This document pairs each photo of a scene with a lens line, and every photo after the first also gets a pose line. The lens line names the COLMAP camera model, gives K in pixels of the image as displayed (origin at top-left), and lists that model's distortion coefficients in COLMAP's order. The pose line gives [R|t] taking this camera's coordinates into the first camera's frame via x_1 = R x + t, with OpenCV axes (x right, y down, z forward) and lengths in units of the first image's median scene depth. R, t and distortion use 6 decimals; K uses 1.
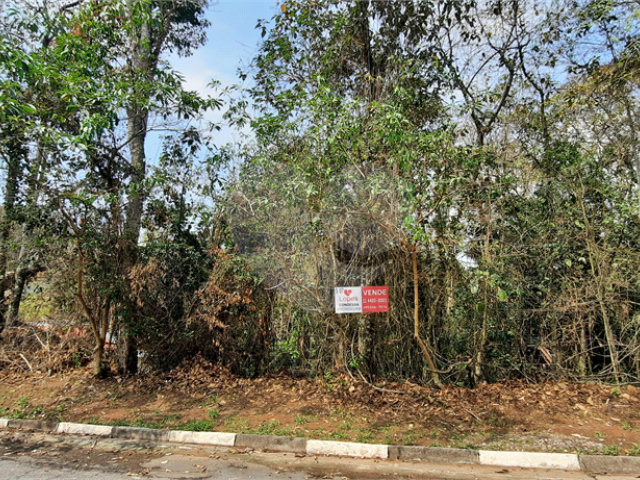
lens RADIAL K [[430.9, 0, 320.1], [0, 430.9, 244.7], [0, 0, 1]] dist [-0.006875, -0.005910]
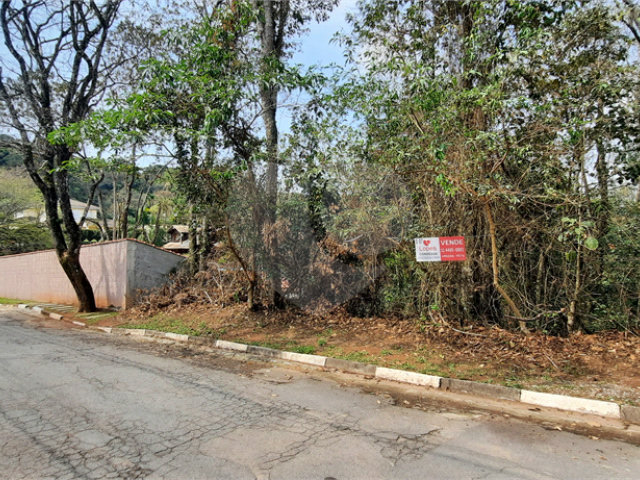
lens RADIAL K [[430.9, 0, 318.5], [0, 430.9, 244.3], [0, 0, 1]] dist [-0.006875, -0.005910]
pose [[0.915185, -0.015269, -0.402744, 0.251050], [0.063959, 0.992121, 0.107727, -0.019053], [0.397926, -0.124350, 0.908951, -0.090418]]
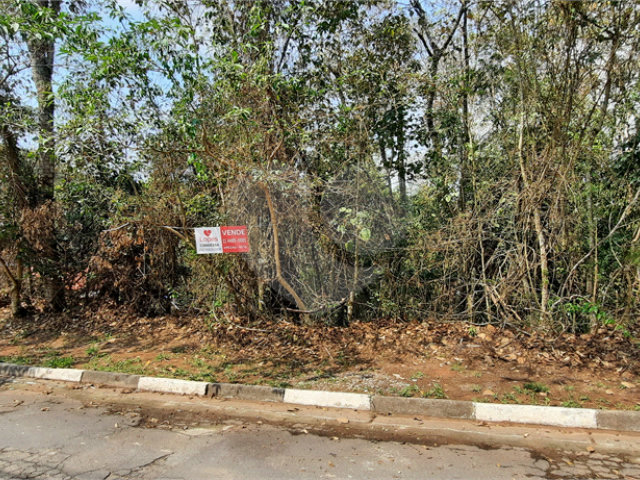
lens RADIAL K [[430.9, 0, 319.8], [0, 430.9, 245.6], [0, 0, 1]] dist [-0.006875, -0.005910]
pose [[0.998455, -0.010877, -0.054500, 0.370477], [0.018565, 0.989605, 0.142610, 0.005540], [0.052382, -0.143402, 0.988277, 0.046255]]
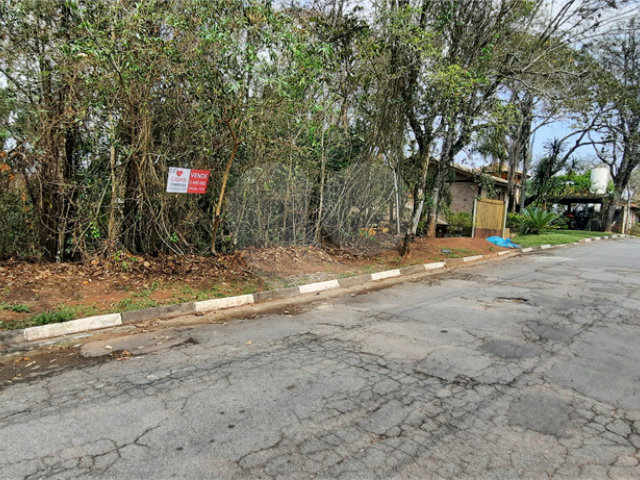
lens RADIAL K [[430.9, 0, 323.5], [0, 430.9, 244.1], [0, 0, 1]] dist [-0.006875, -0.005910]
pose [[0.460160, -0.050347, 0.886407, -0.711076], [-0.186017, 0.970764, 0.151705, 0.053799], [-0.868131, -0.234695, 0.437341, 0.195977]]
